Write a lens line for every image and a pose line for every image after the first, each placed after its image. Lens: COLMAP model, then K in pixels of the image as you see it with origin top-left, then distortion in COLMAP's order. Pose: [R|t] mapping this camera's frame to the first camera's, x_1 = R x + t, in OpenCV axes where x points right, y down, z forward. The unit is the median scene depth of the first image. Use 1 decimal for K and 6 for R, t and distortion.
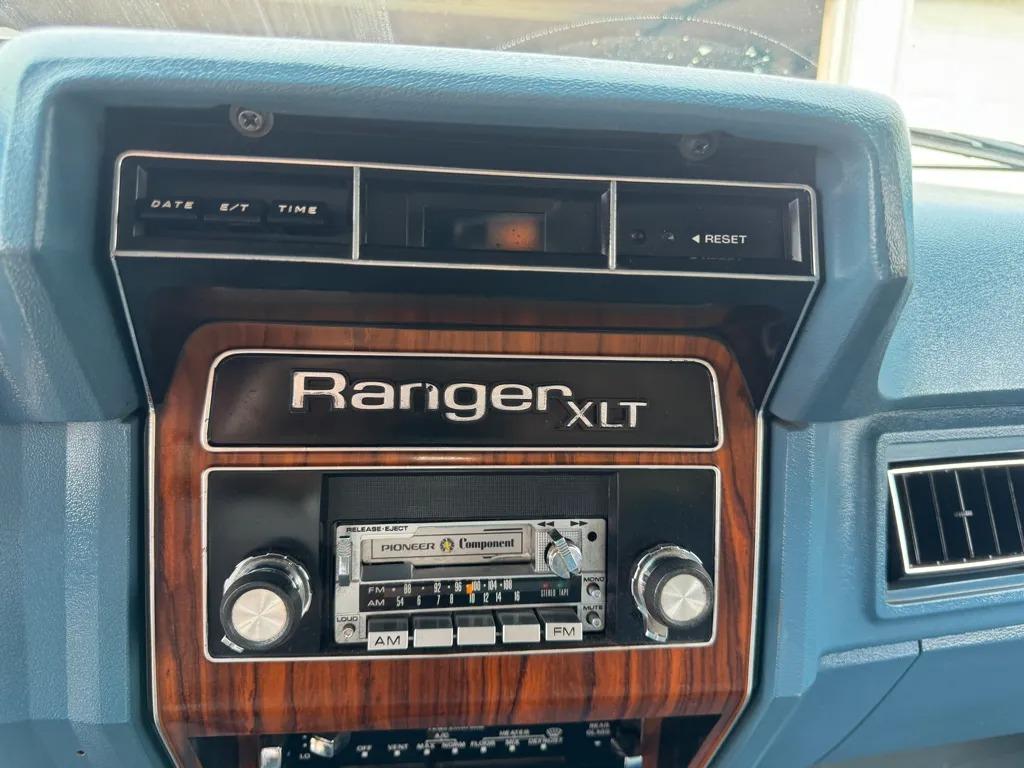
lens RADIAL K [[729.1, 0, 522.7], [0, 729.1, 381.3], [0, 0, 1]] dist [0.012429, -0.020857]
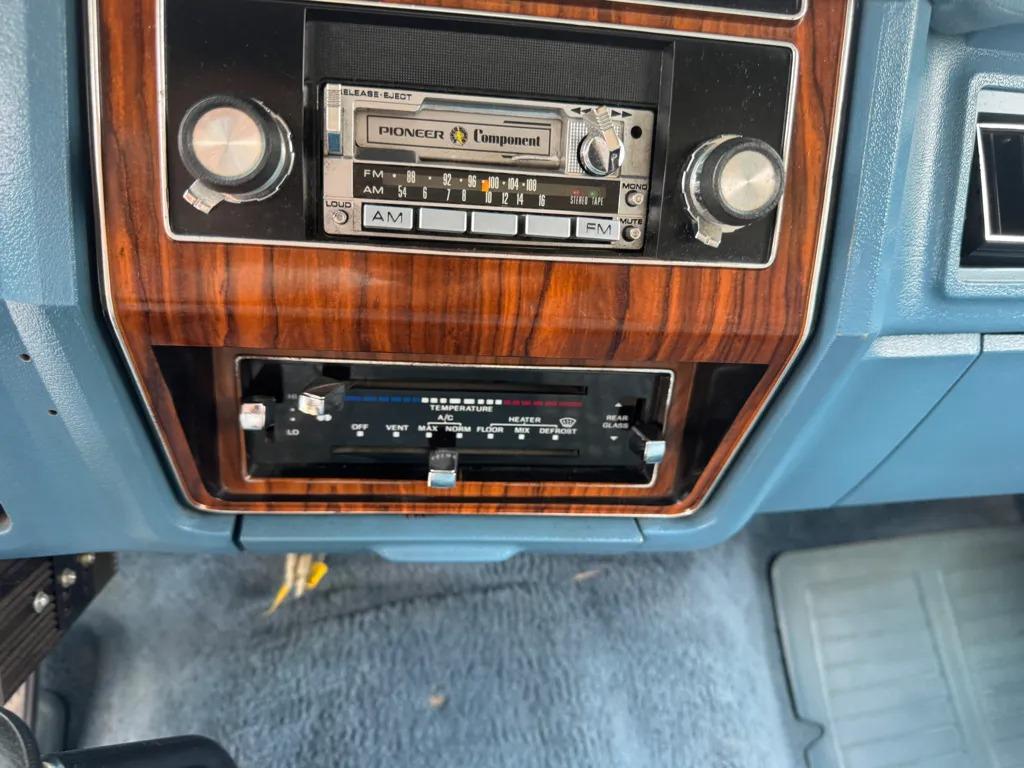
lens RADIAL K [[700.3, 0, 514.9], [0, 700.3, 431.3], [0, 0, 1]] dist [0.100031, -0.151502]
pose [[0.999380, 0.034262, 0.008110, -0.036357], [-0.035105, 0.987358, 0.154572, 0.433181], [-0.002712, -0.154761, 0.987948, 0.158028]]
